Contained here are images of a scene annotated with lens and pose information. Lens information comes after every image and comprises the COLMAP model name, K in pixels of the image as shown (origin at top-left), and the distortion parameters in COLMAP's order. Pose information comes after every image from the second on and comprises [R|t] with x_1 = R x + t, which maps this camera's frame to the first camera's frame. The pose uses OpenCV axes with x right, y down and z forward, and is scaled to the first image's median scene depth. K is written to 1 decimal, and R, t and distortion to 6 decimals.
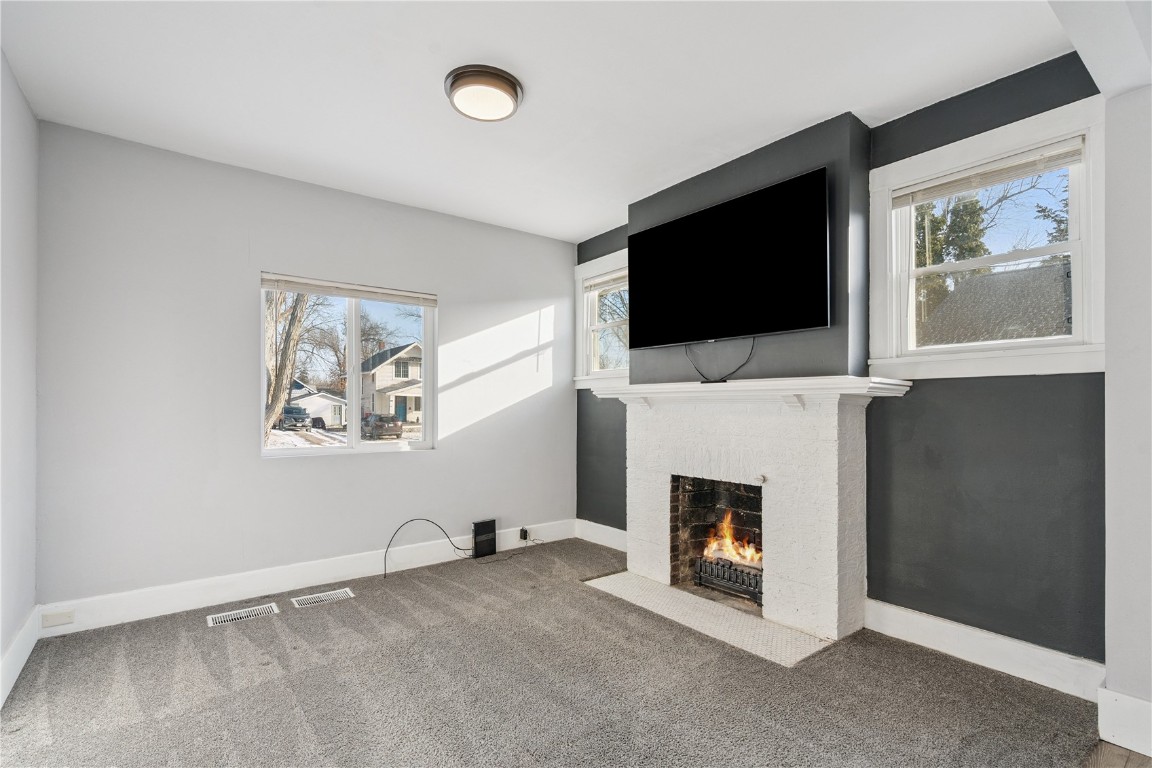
lens RADIAL K [[531.7, 0, 634.8], [0, 531.7, 410.4], [0, 0, 1]] dist [0.004931, -0.000353]
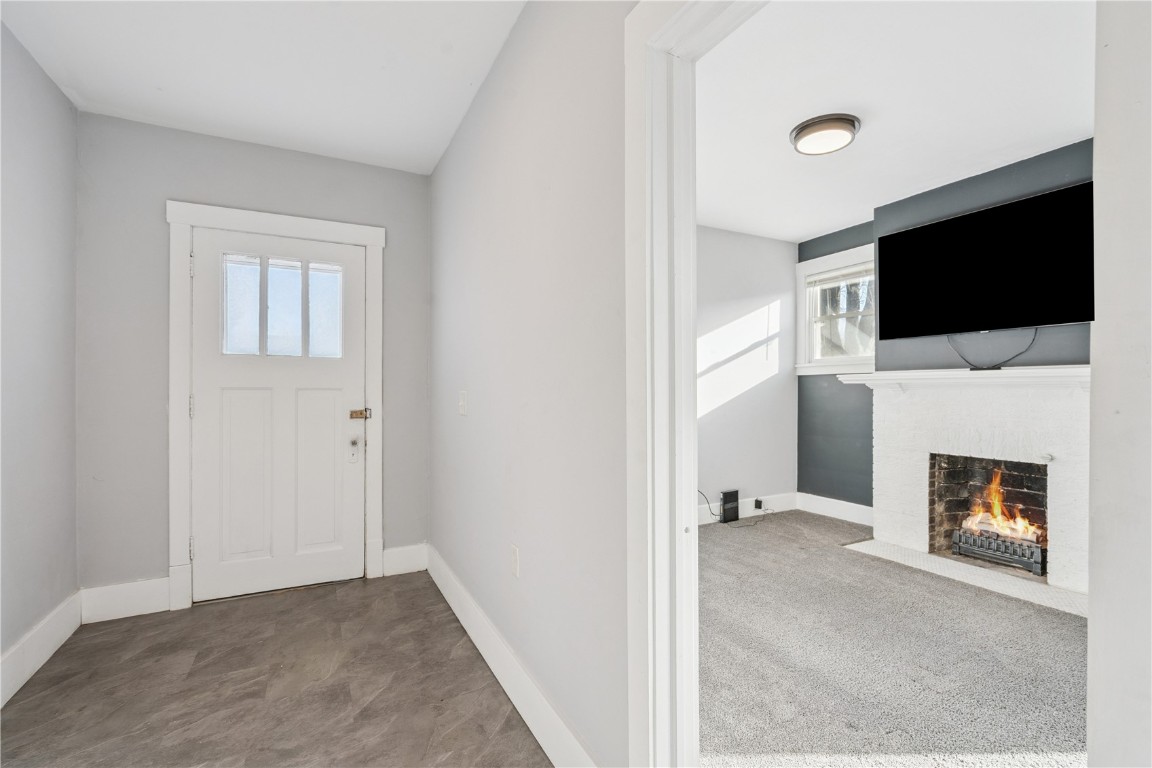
lens RADIAL K [[531.7, 0, 609.7], [0, 531.7, 395.7], [0, 0, 1]] dist [0.004931, -0.000353]
pose [[0.985600, 0.000322, -0.169096, -0.375364], [0.000454, 0.999990, 0.004547, -0.003278], [0.169096, -0.004558, 0.985589, -0.189011]]
